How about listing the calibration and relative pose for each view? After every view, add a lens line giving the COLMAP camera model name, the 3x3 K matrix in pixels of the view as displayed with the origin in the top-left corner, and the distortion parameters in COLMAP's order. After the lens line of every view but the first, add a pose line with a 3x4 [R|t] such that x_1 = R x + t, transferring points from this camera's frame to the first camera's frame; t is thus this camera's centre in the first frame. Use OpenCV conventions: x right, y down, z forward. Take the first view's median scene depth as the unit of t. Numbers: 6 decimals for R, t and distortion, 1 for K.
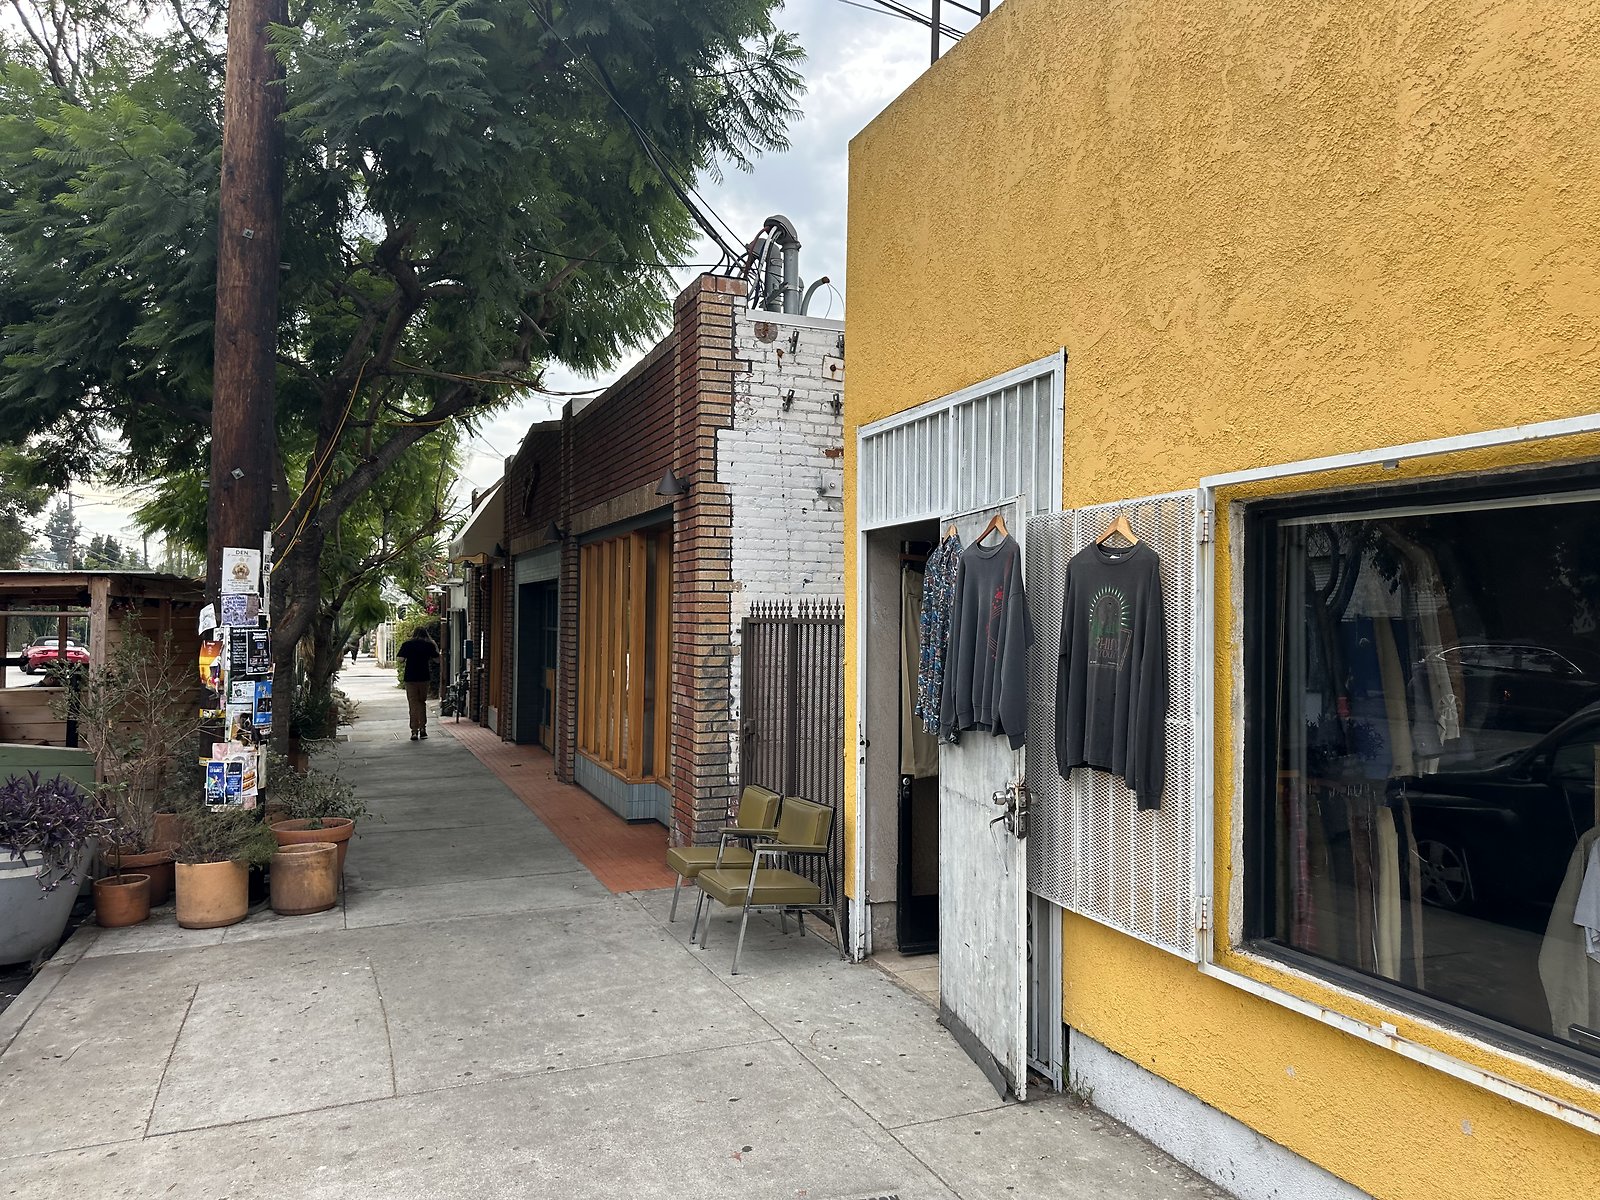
lens RADIAL K [[1132.5, 0, 833.5], [0, 1132.5, 600.5], [0, 0, 1]] dist [0.035719, -0.039013]
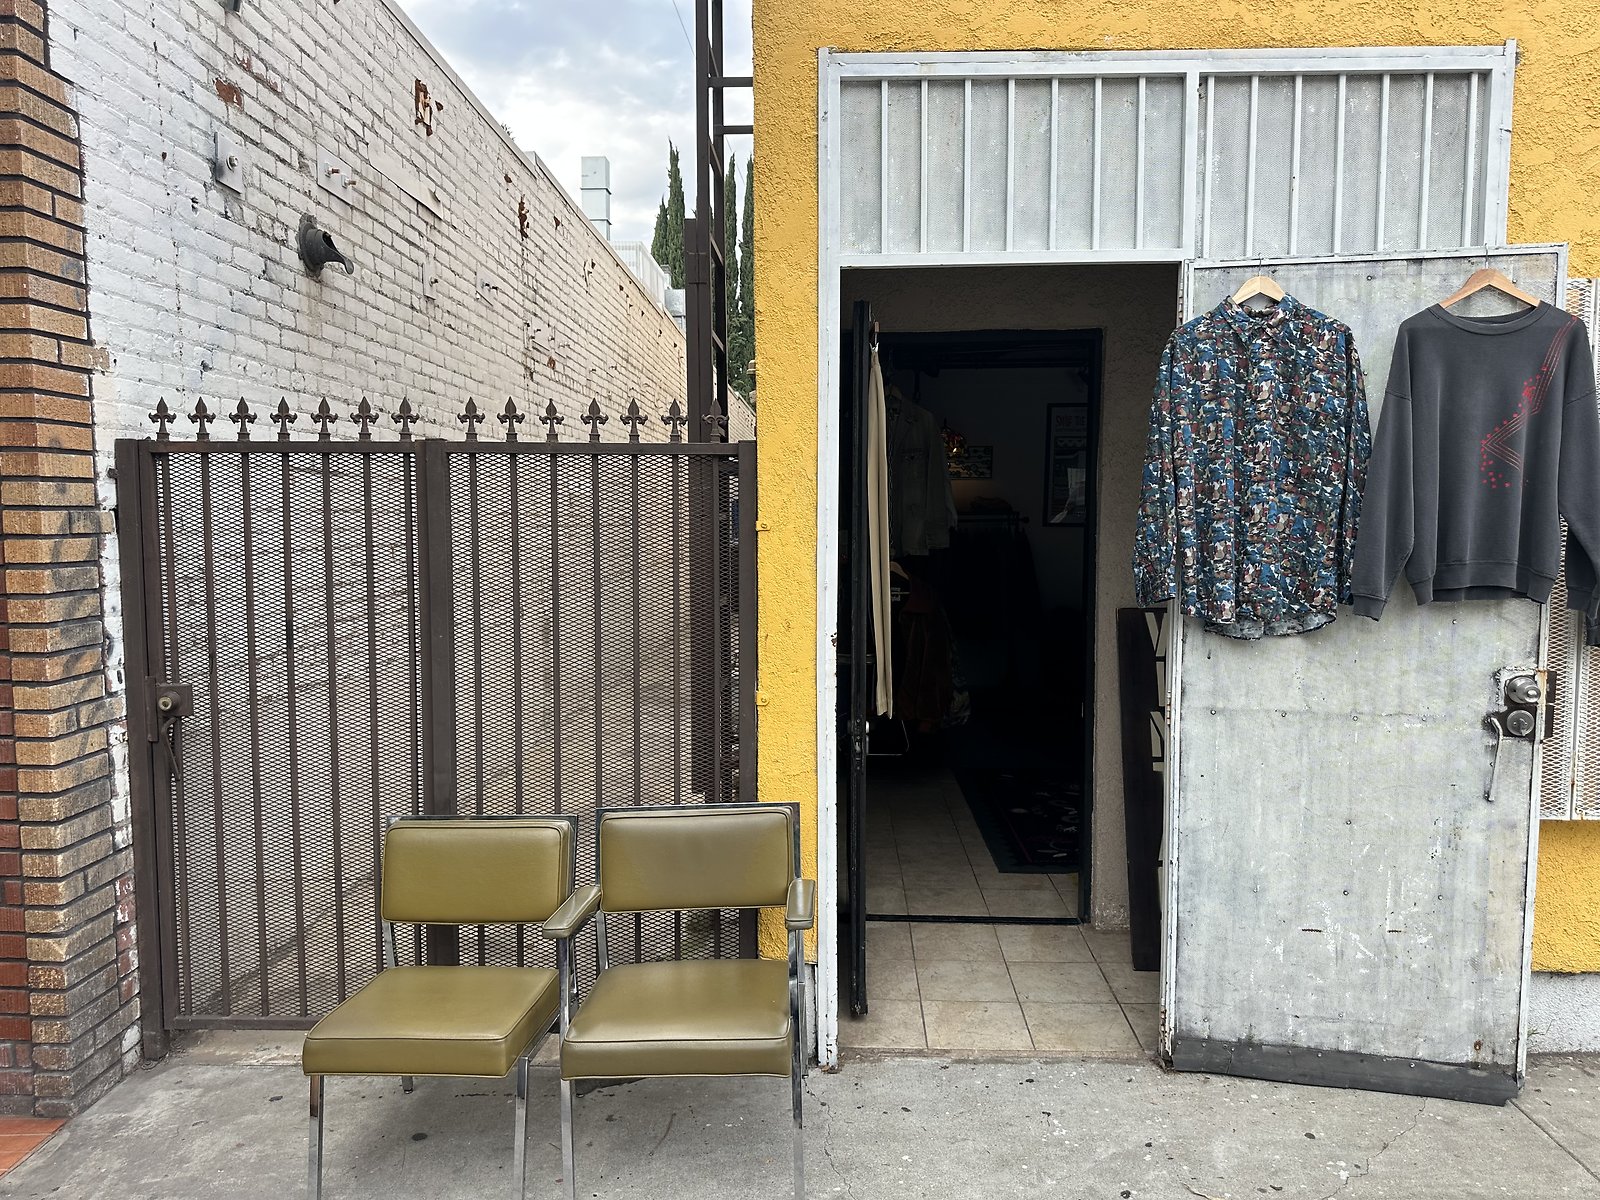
lens RADIAL K [[1132.5, 0, 798.3], [0, 1132.5, 613.3], [0, 0, 1]] dist [0.035719, -0.039013]
pose [[0.408215, -0.089078, 0.908530, -0.359899], [-0.009588, 0.994755, 0.101840, 0.033183], [-0.912836, -0.050283, 0.405219, 0.615692]]
